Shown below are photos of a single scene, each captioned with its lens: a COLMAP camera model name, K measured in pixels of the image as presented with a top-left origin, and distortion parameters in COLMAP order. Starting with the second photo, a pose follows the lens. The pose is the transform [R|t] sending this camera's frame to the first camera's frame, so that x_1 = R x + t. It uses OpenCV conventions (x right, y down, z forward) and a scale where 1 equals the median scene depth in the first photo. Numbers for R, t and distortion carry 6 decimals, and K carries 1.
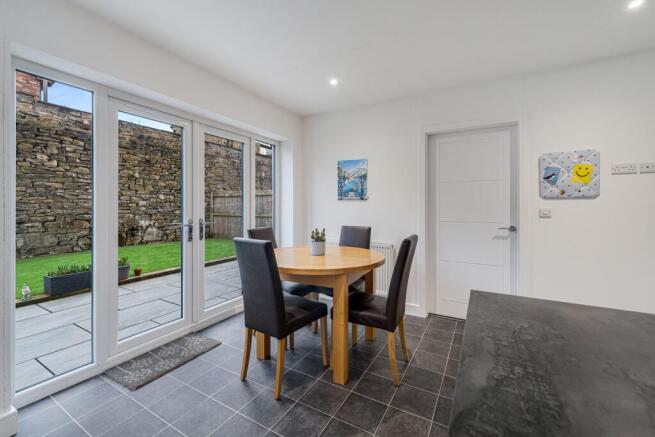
lens RADIAL K [[271.6, 0, 322.8], [0, 271.6, 205.3], [0, 0, 1]] dist [-0.003393, -0.001317]
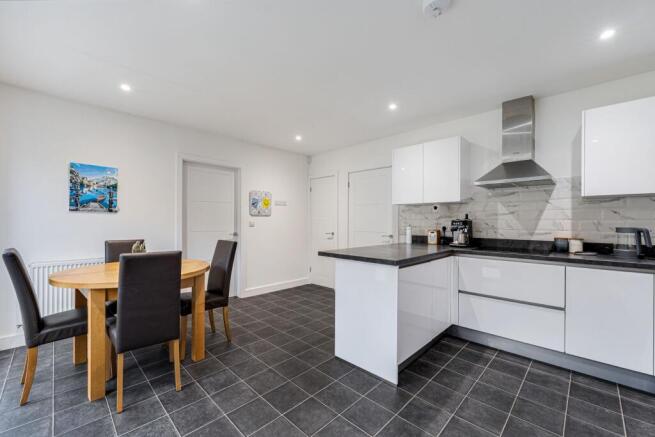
lens RADIAL K [[271.6, 0, 327.0], [0, 271.6, 214.8], [0, 0, 1]] dist [-0.003393, -0.001317]
pose [[0.245948, 0.025599, 0.968945, -0.648294], [-0.008668, 0.999669, -0.024211, 0.006413], [-0.969244, -0.002445, 0.246089, 0.078666]]
